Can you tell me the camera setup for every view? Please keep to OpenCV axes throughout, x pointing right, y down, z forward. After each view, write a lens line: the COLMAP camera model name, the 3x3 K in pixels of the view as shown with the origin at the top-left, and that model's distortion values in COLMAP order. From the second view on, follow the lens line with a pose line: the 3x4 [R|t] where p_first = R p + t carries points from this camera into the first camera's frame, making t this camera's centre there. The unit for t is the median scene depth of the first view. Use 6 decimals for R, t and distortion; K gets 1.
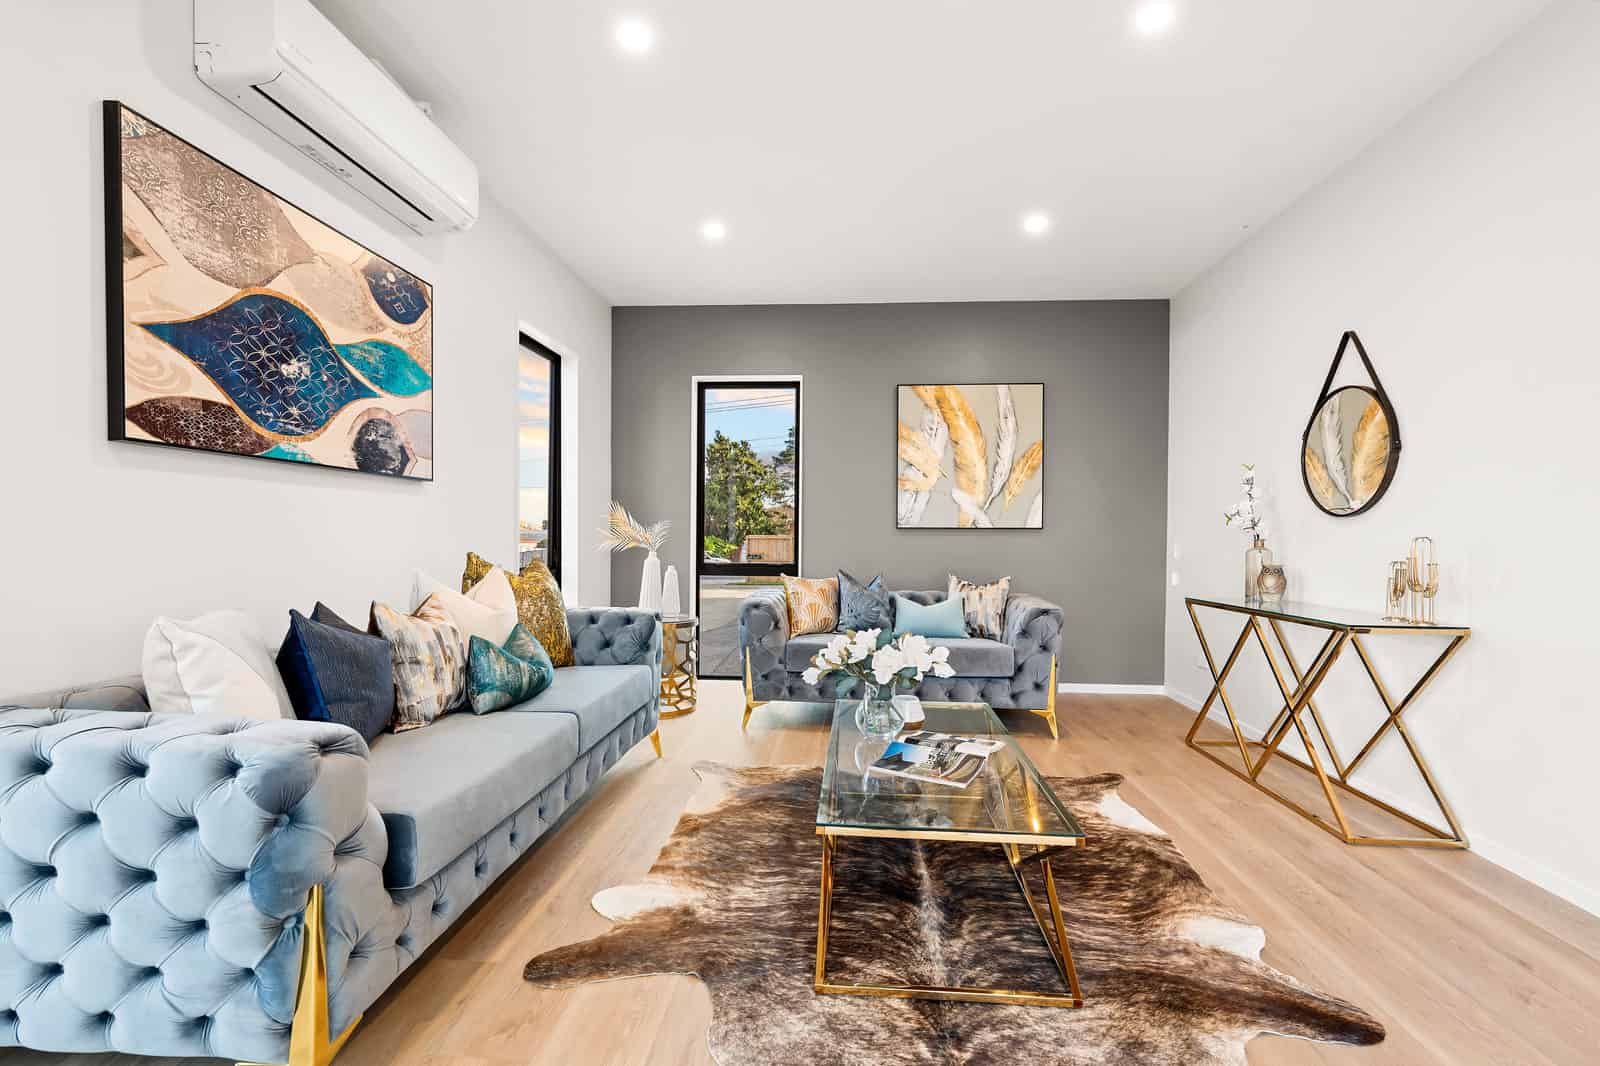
lens RADIAL K [[682.7, 0, 800.0], [0, 682.7, 533.0], [0, 0, 1]] dist [0.000179, 0.000019]
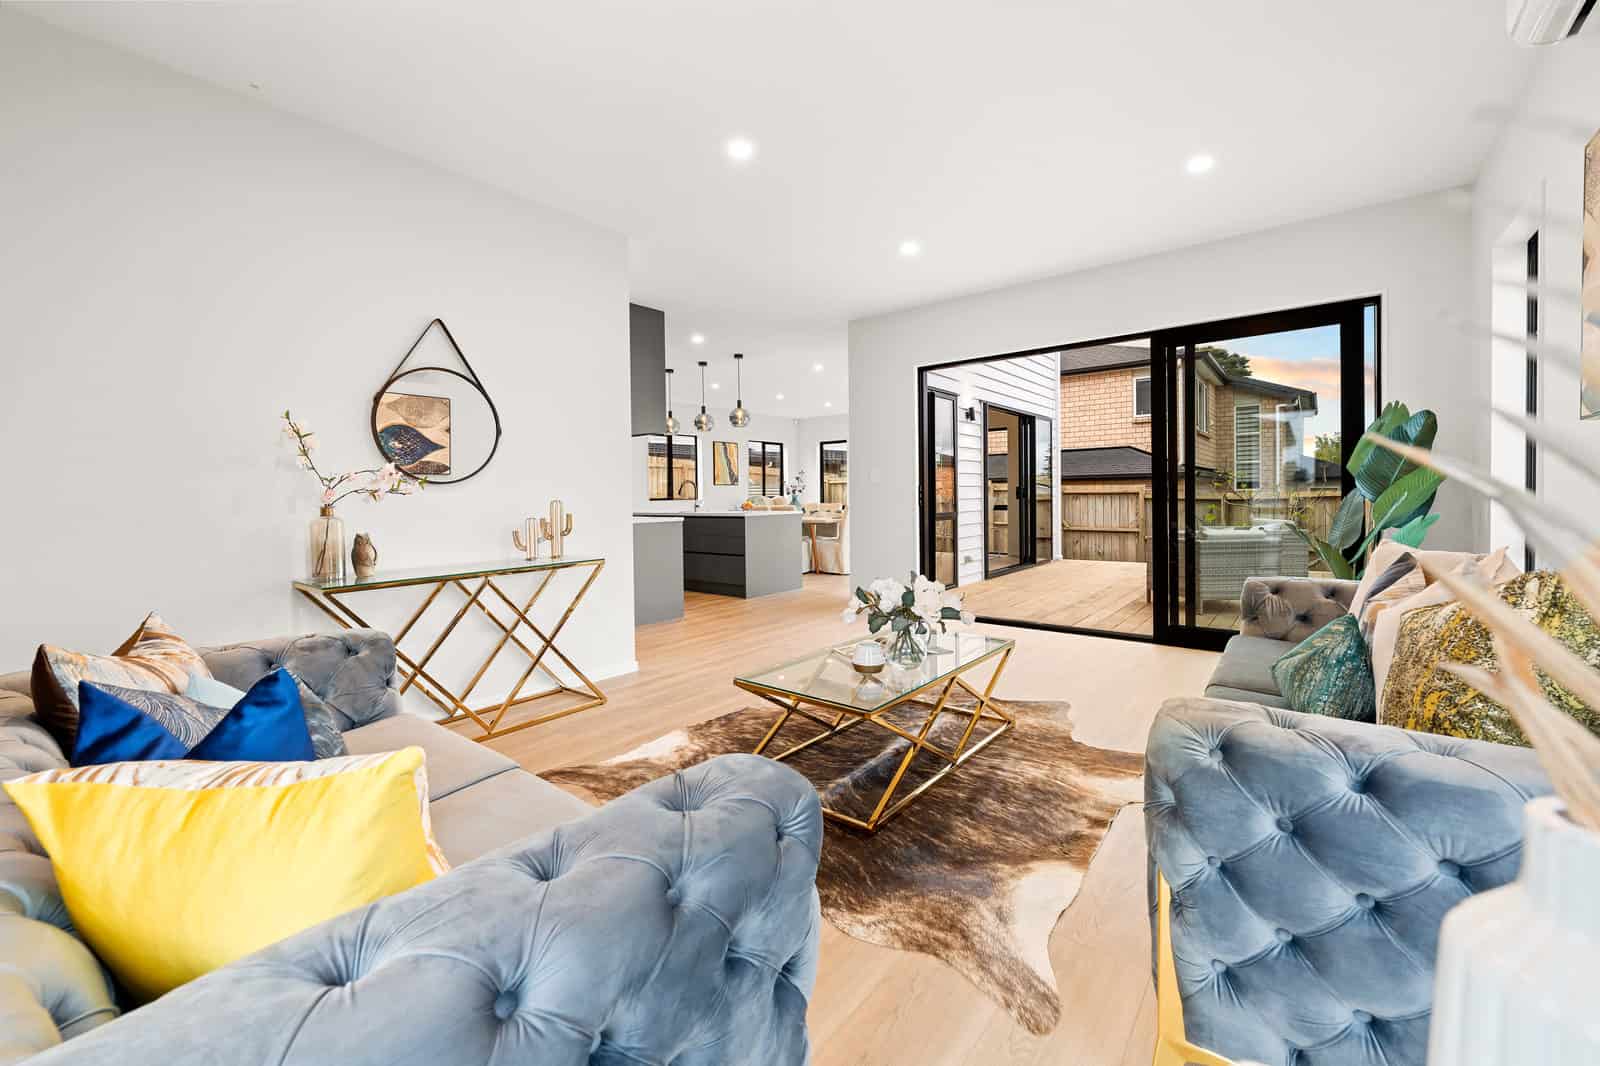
lens RADIAL K [[617.4, 0, 791.9], [0, 617.4, 499.3], [0, 0, 1]] dist [-0.000374, -0.000009]
pose [[-0.813555, -0.001221, 0.581487, -0.390869], [0.004858, 0.999949, 0.008896, -0.004618], [-0.581468, 0.010062, -0.813507, 2.239036]]
